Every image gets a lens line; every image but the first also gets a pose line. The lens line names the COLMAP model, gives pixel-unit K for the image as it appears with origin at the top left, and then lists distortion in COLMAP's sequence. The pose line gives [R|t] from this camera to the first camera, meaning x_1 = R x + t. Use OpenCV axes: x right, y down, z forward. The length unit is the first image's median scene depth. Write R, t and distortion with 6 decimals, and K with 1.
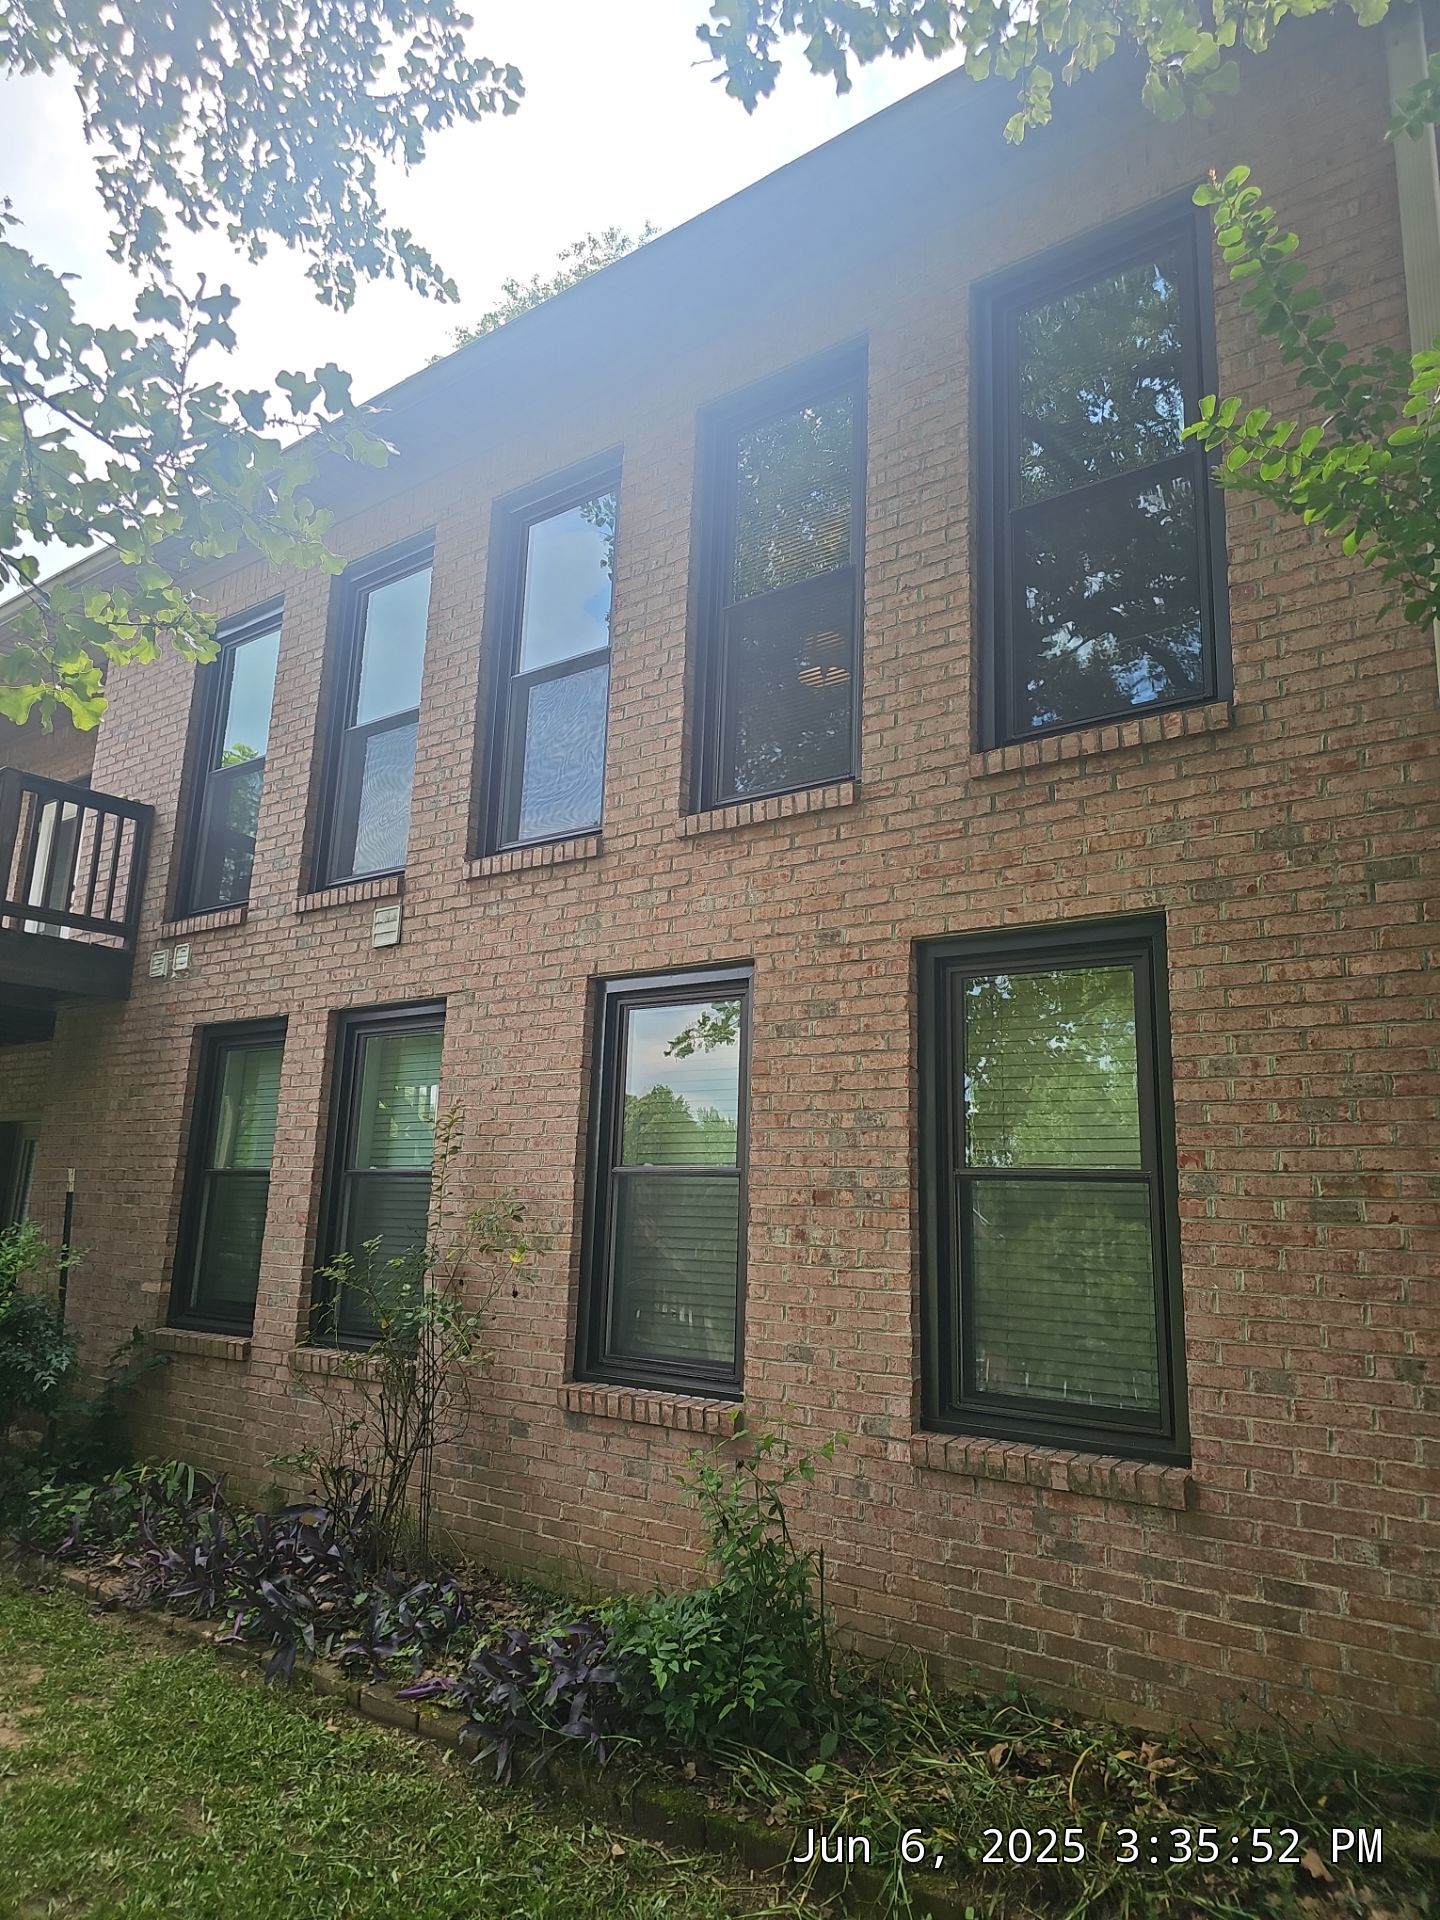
lens RADIAL K [[1264.5, 0, 720.0], [0, 1264.5, 960.0], [0, 0, 1]] dist [0.012866, -0.004890]
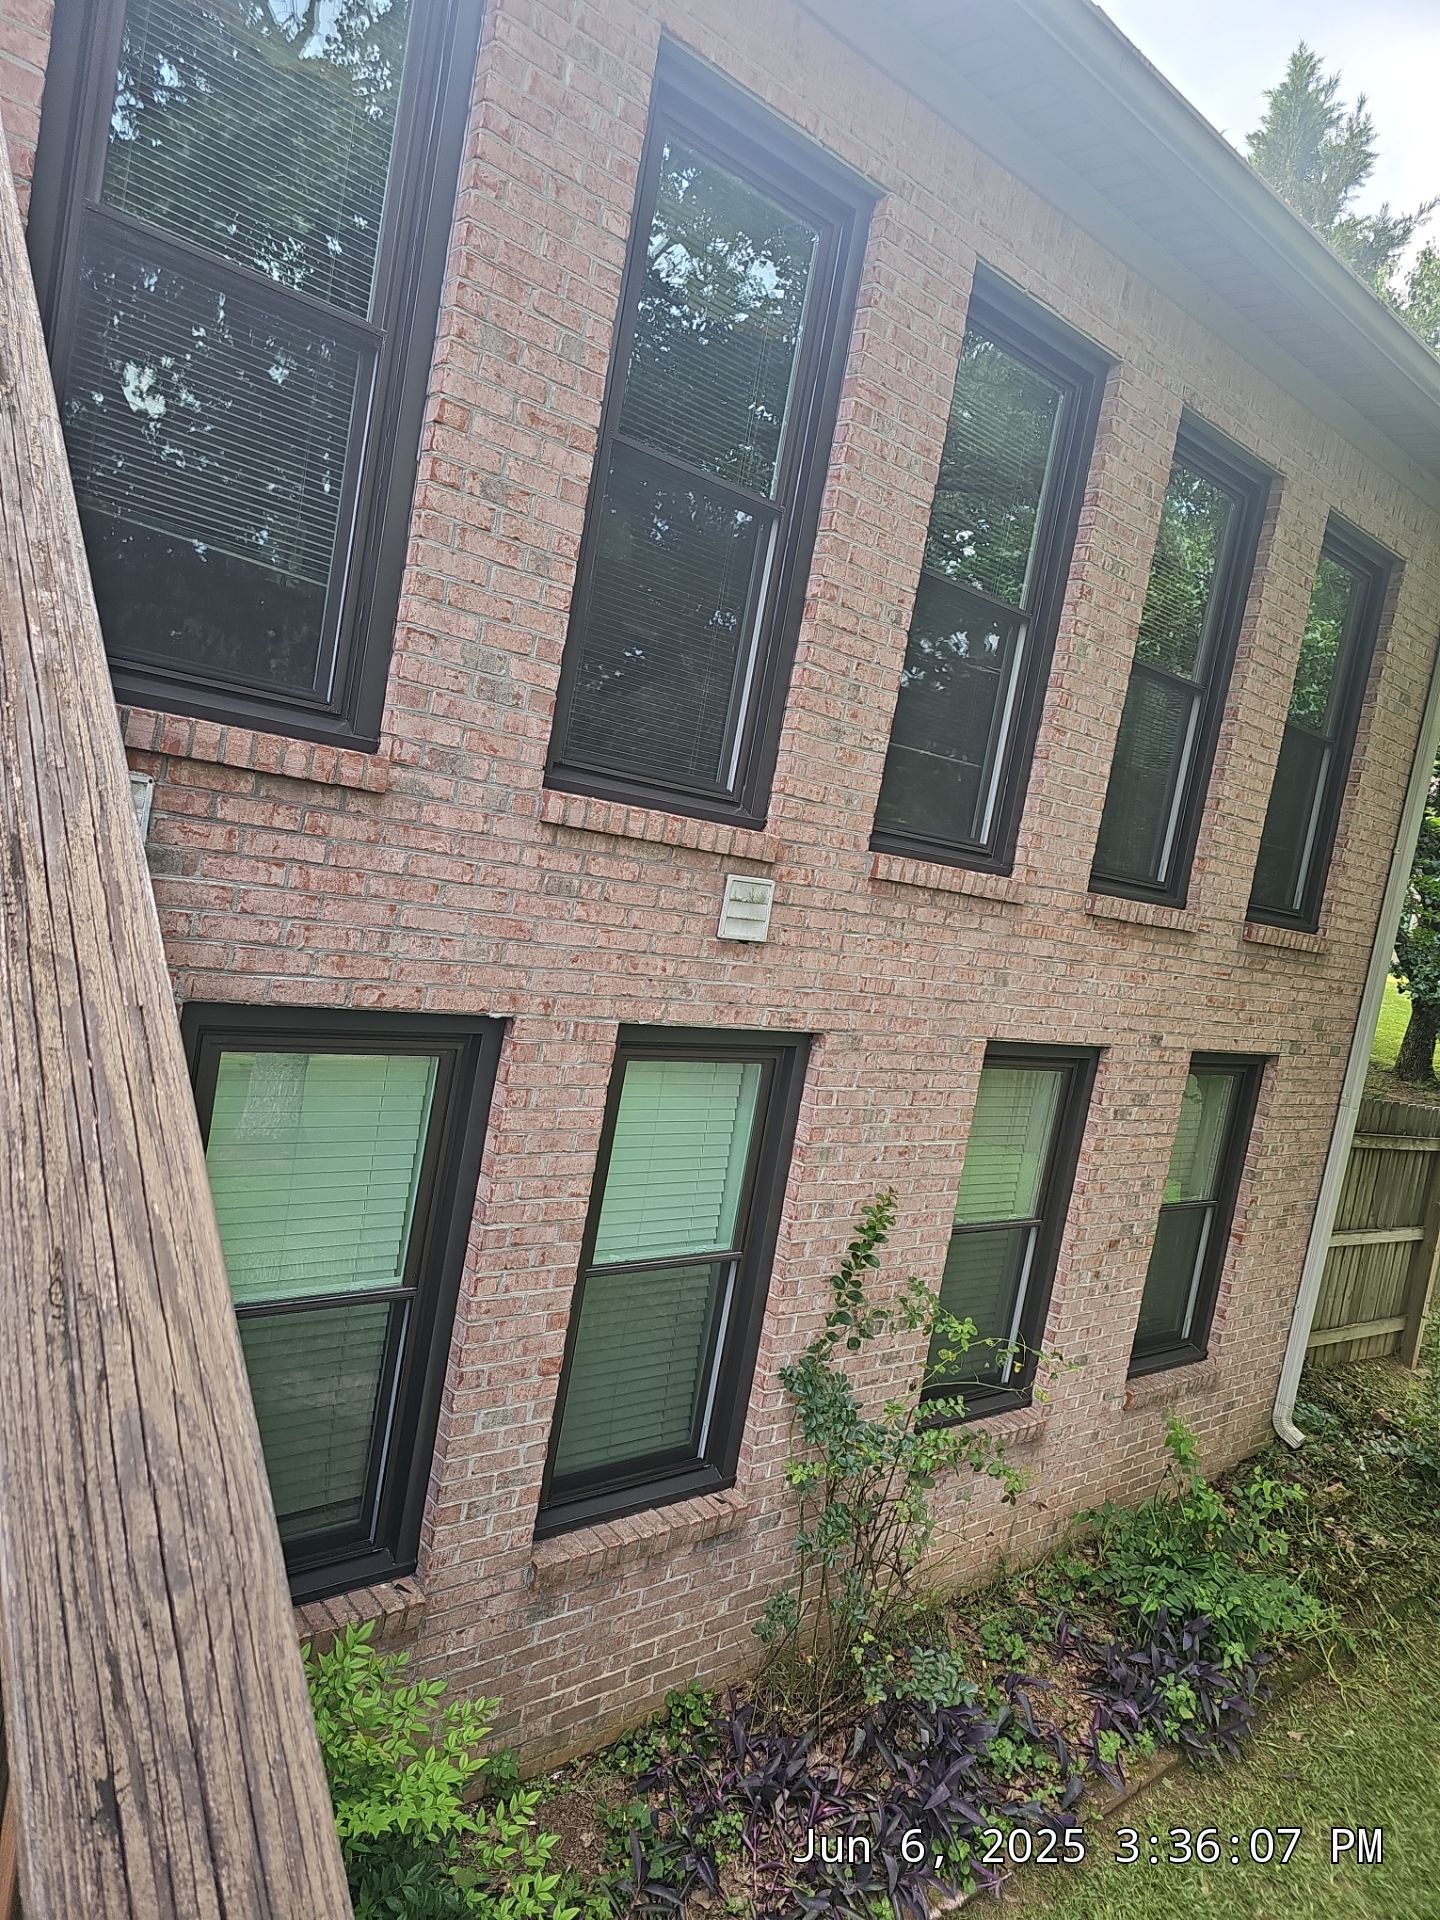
lens RADIAL K [[1264.5, 0, 720.0], [0, 1264.5, 960.0], [0, 0, 1]] dist [0.012866, -0.004890]
pose [[0.228844, -0.078024, 0.970331, -0.989456], [-0.355854, 0.921090, 0.157989, -0.110126], [-0.906090, -0.381451, 0.183021, 1.000455]]
